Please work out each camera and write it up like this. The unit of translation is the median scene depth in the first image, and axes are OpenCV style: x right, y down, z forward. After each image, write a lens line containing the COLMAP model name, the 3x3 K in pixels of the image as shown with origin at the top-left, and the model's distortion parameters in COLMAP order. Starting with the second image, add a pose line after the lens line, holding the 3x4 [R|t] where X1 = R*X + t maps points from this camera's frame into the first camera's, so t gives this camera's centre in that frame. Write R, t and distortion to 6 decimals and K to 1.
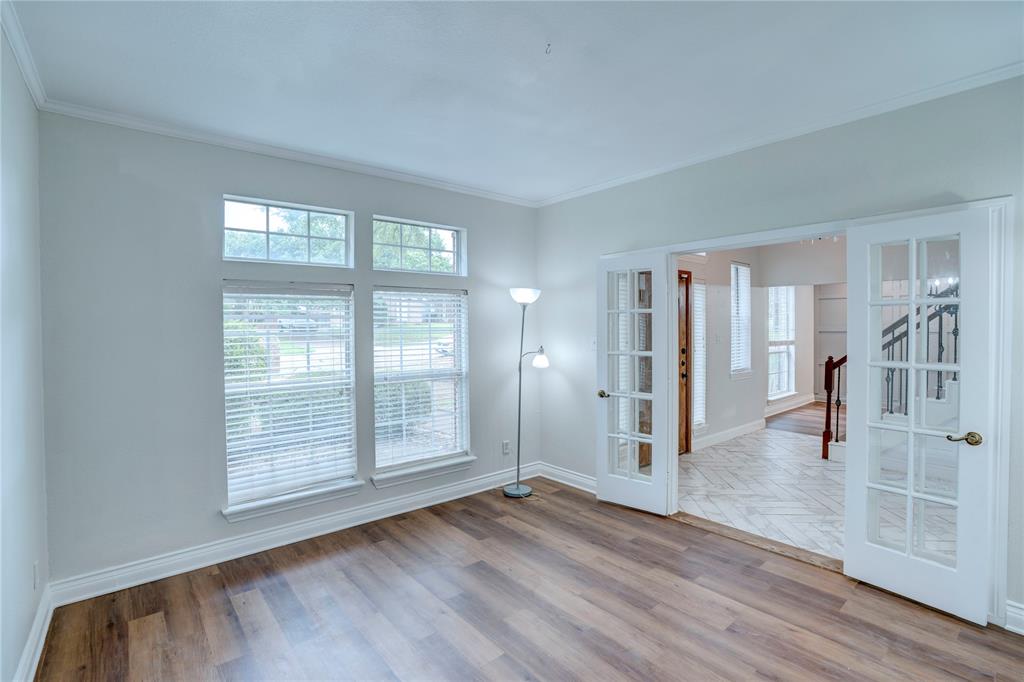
lens RADIAL K [[476.9, 0, 506.8], [0, 476.9, 338.3], [0, 0, 1]] dist [-0.073484, 0.029739]
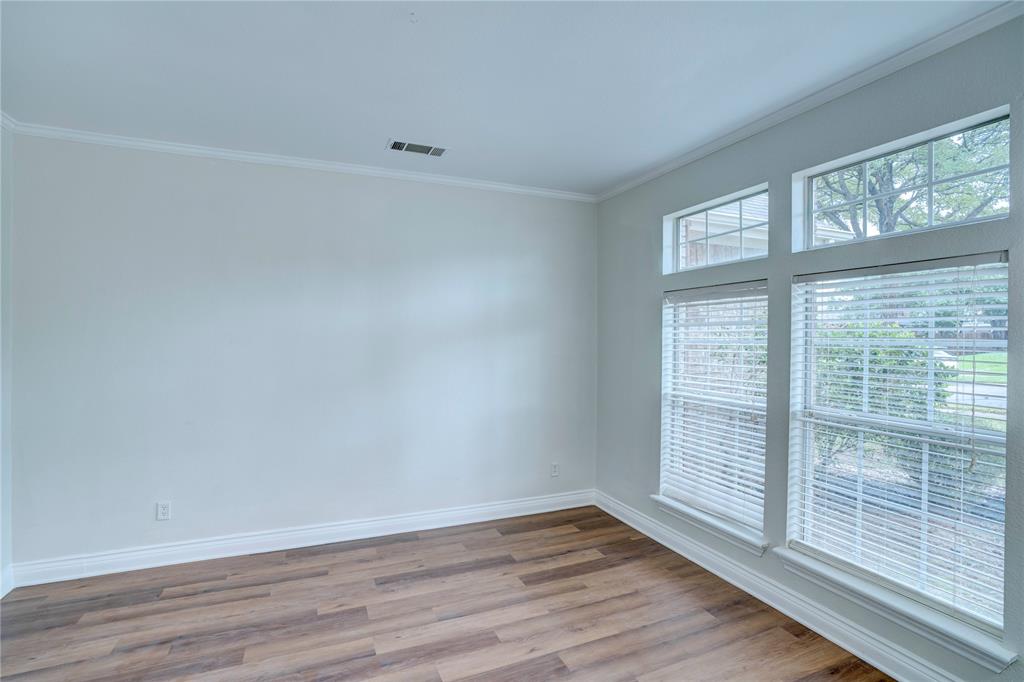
lens RADIAL K [[476.9, 0, 506.8], [0, 476.9, 338.3], [0, 0, 1]] dist [-0.073484, 0.029739]
pose [[-0.278489, 0.010791, -0.960379, 0.567149], [-0.028142, 0.999416, 0.019391, -0.024097], [0.960027, 0.032427, -0.278023, 0.910629]]
